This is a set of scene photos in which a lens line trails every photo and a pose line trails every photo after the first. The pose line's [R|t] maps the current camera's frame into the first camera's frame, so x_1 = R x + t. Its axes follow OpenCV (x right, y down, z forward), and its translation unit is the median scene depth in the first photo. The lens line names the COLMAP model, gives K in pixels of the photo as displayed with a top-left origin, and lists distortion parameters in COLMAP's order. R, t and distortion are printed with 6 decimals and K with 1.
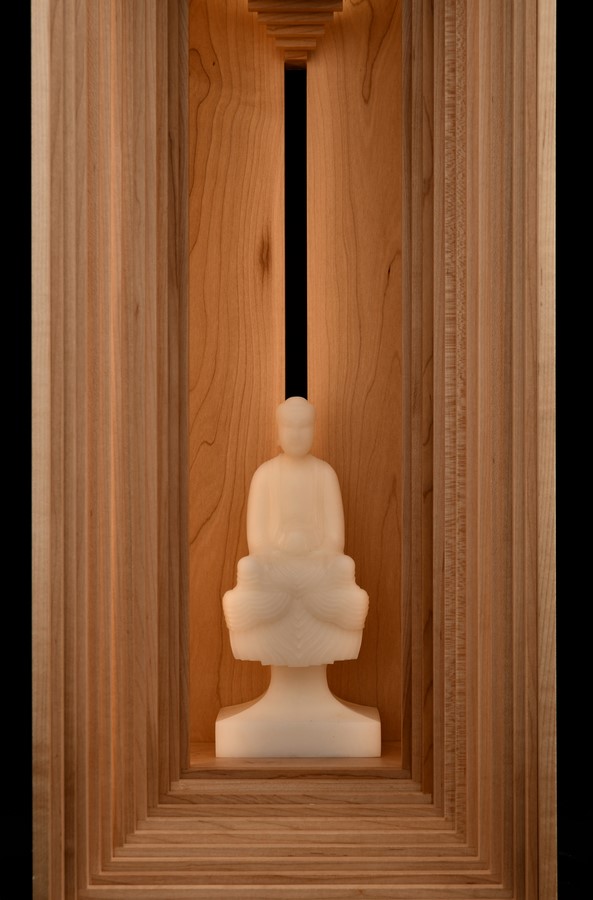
lens RADIAL K [[2057.1, 0, 263.5], [0, 2057.1, 463.7], [0, 0, 1]] dist [0.018048, 0.223203]
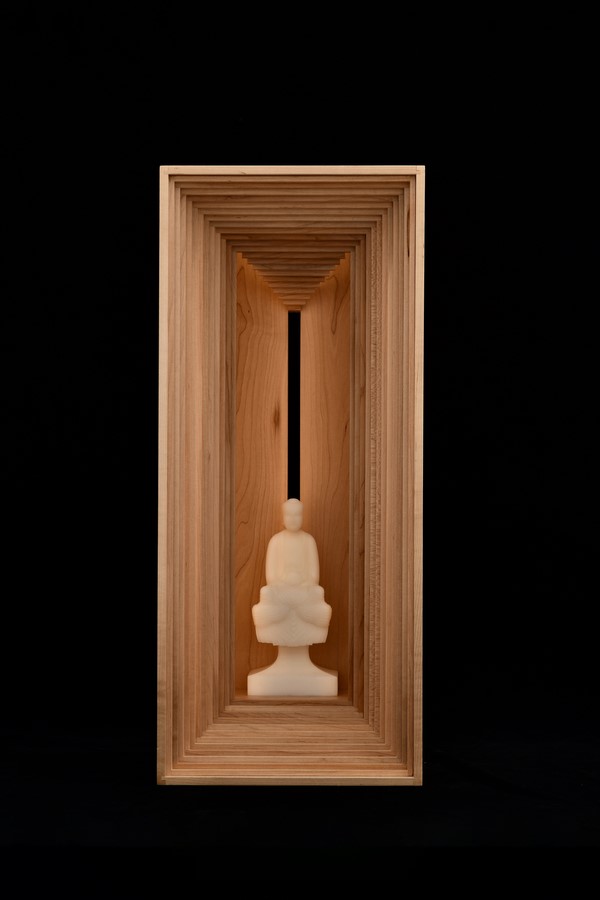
lens RADIAL K [[2074.2, 0, 300.0], [0, 2074.2, 450.0], [0, 0, 1]] dist [-0.049171, 0.081208]
pose [[0.999925, 0.006060, 0.010605, 0.002234], [-0.005901, 0.999870, -0.015029, -0.052850], [-0.010695, 0.014966, 0.999831, -0.922747]]
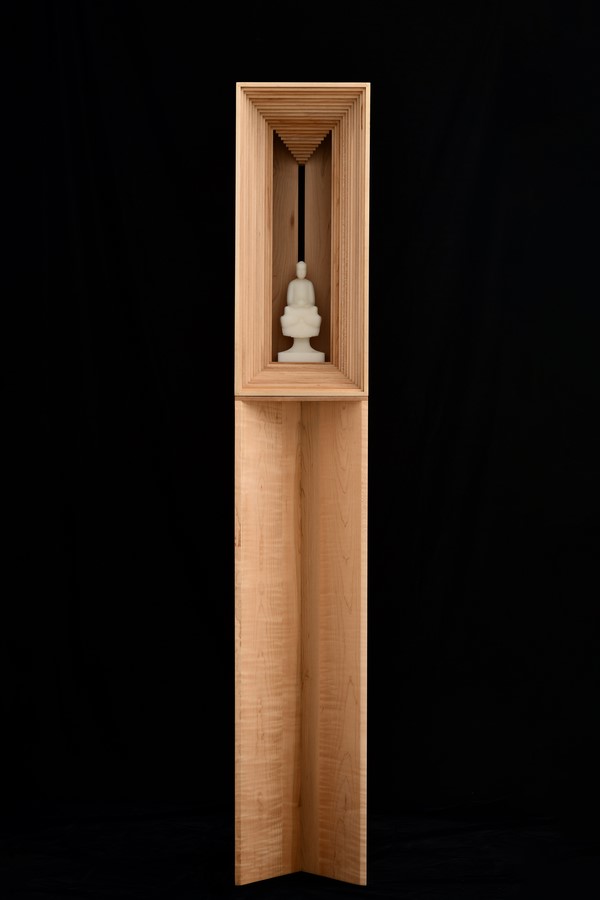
lens RADIAL K [[1812.8, 0, 300.0], [0, 1812.8, 450.0], [0, 0, 1]] dist [-0.027706, -0.101933]
pose [[0.999593, 0.006335, 0.027807, -0.077043], [-0.006581, 0.999940, 0.008752, 0.286619], [-0.027750, -0.008931, 0.999575, -2.276639]]
